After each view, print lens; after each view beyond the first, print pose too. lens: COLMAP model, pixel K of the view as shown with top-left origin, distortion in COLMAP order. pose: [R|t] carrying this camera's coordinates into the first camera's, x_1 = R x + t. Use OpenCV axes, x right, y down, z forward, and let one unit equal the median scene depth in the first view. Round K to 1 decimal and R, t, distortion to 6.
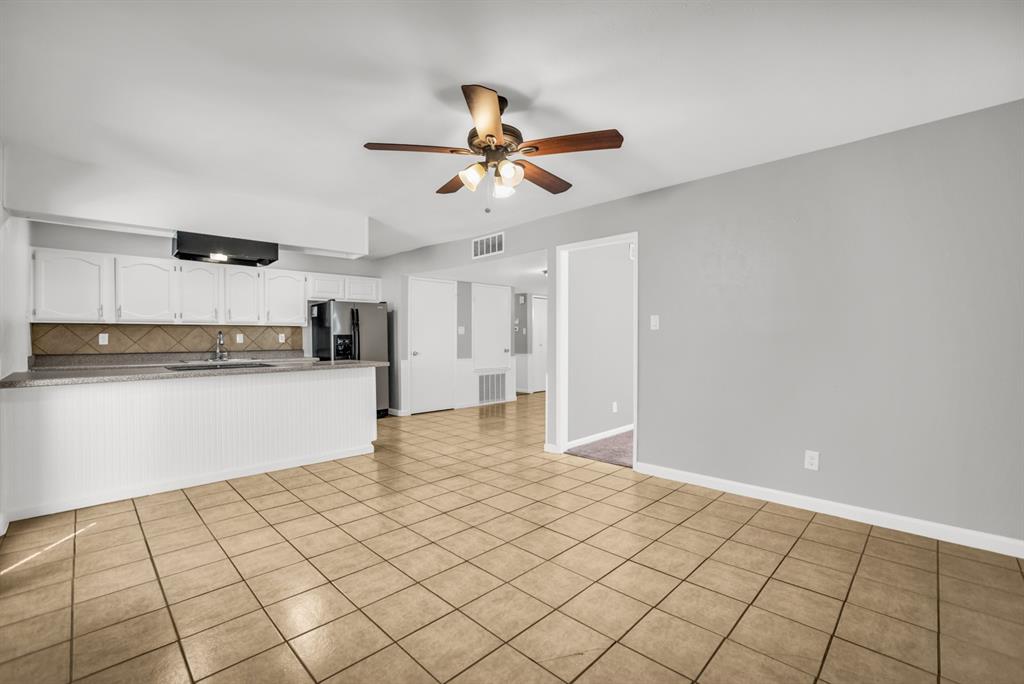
lens RADIAL K [[459.1, 0, 510.1], [0, 459.1, 339.9], [0, 0, 1]] dist [-0.001728, -0.000040]
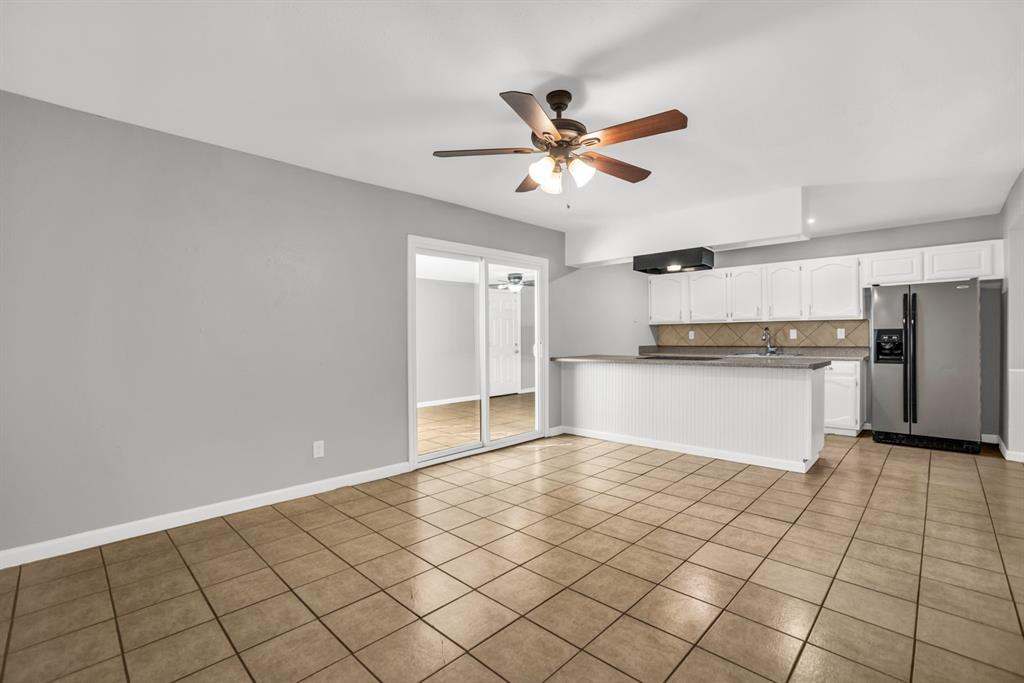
lens RADIAL K [[459.1, 0, 510.1], [0, 459.1, 340.4], [0, 0, 1]] dist [-0.001728, -0.000040]
pose [[0.056753, 0.011926, -0.998317, 0.398387], [0.001257, 0.999927, 0.012017, -0.002271], [0.998387, -0.001937, 0.056734, 0.351061]]
